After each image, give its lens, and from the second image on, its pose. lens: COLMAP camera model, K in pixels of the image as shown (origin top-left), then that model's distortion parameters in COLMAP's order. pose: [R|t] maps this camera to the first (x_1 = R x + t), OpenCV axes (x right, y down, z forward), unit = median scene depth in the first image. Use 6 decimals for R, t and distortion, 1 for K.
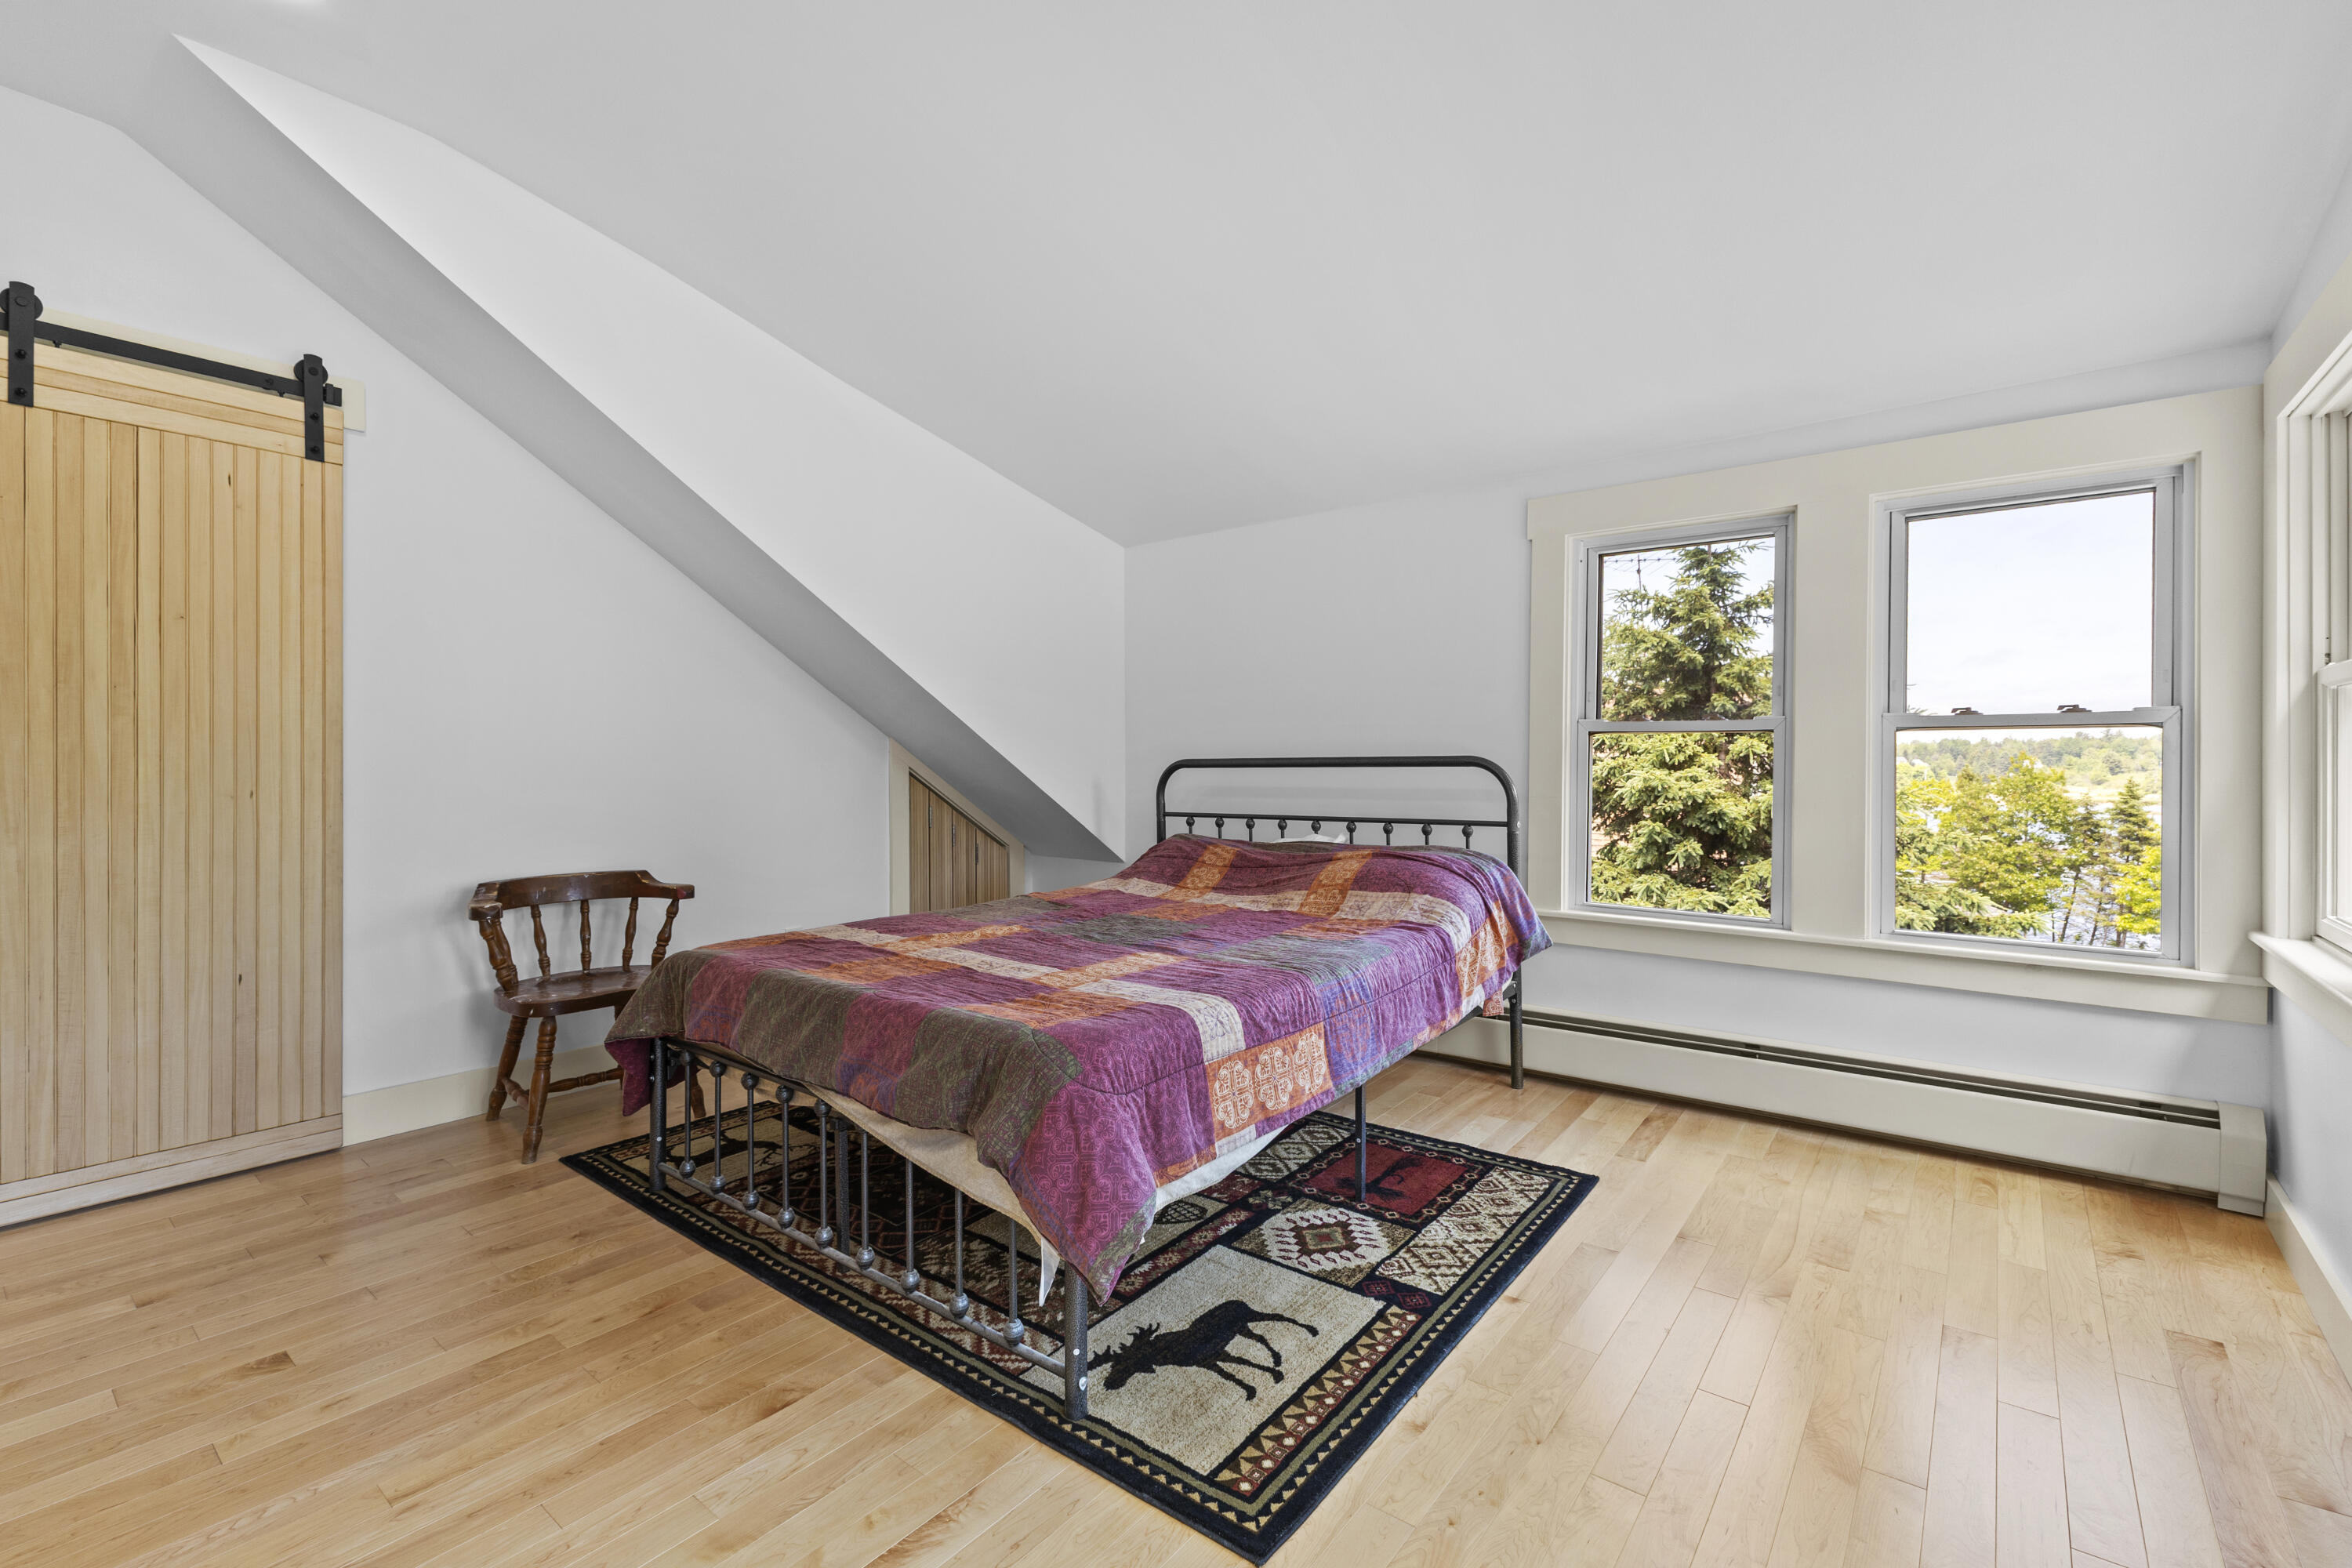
lens RADIAL K [[1031.7, 0, 1207.4], [0, 1031.7, 776.8], [0, 0, 1]] dist [0.002022, 0.000147]
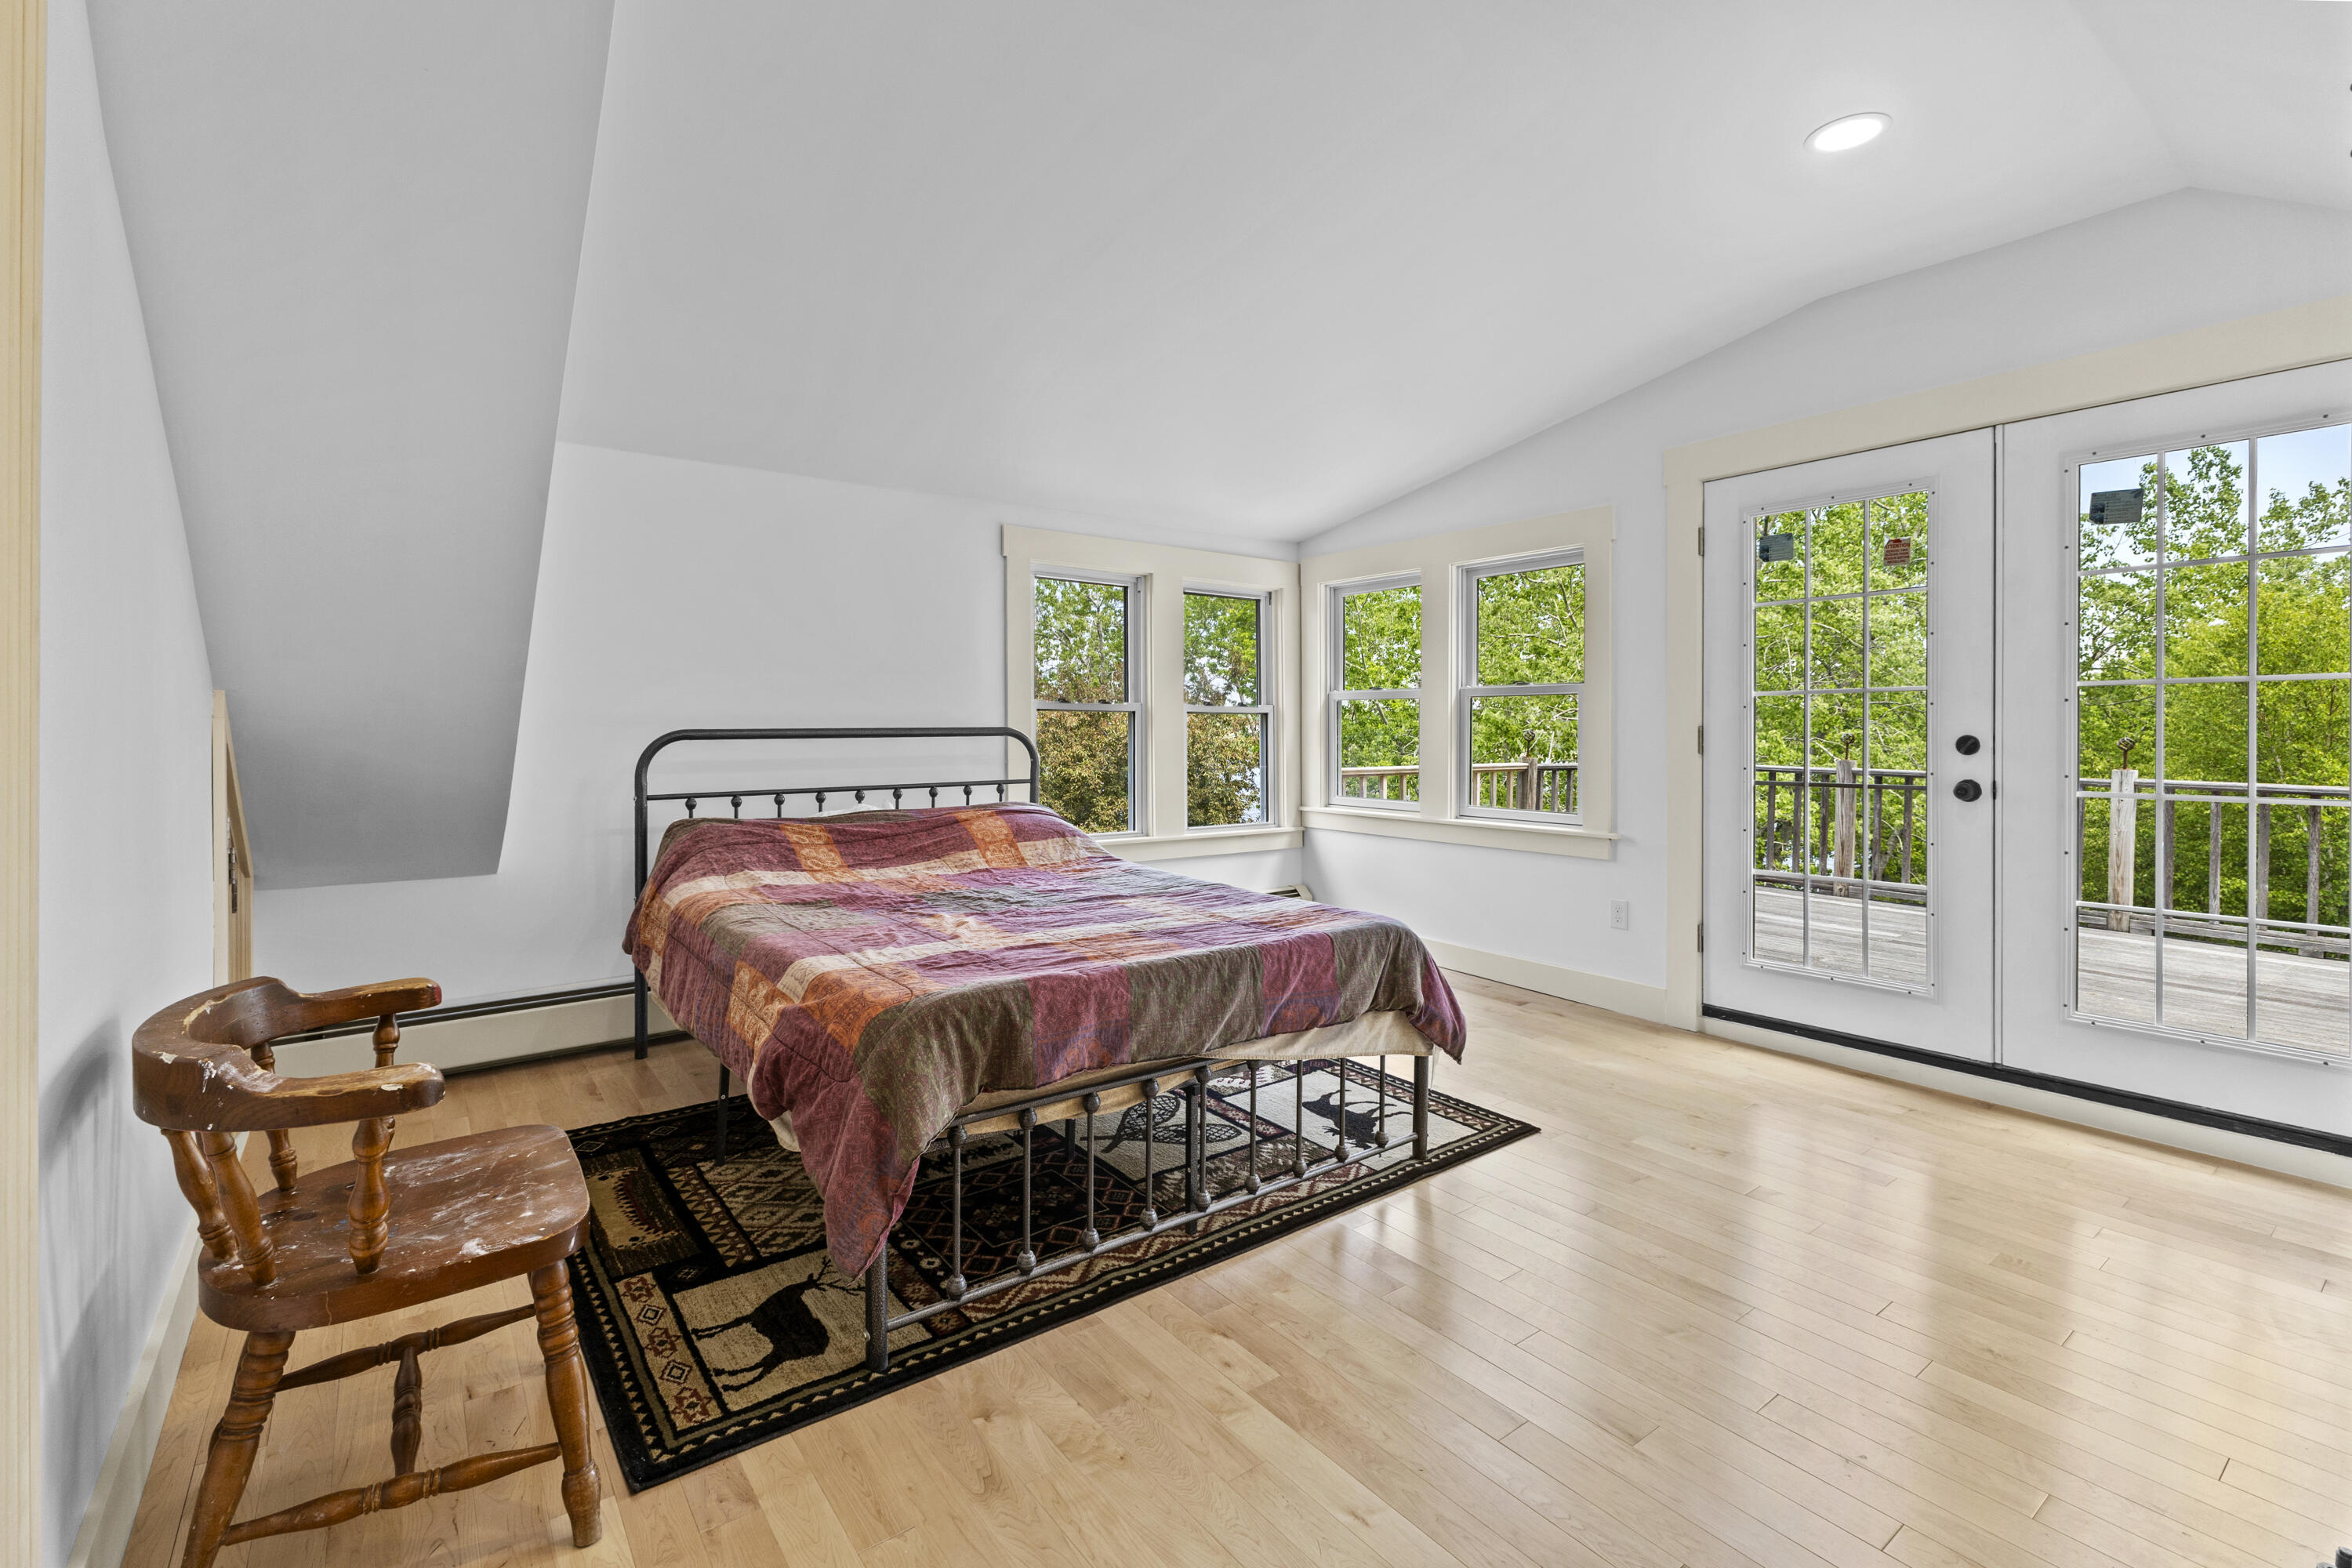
lens RADIAL K [[1026.7, 0, 1182.0], [0, 1026.7, 734.0], [0, 0, 1]] dist [0.005966, -0.000108]
pose [[0.259039, -0.009040, 0.965825, -1.068316], [0.008301, 0.999940, 0.007133, -0.024246], [-0.965831, 0.006170, 0.259099, 0.584100]]
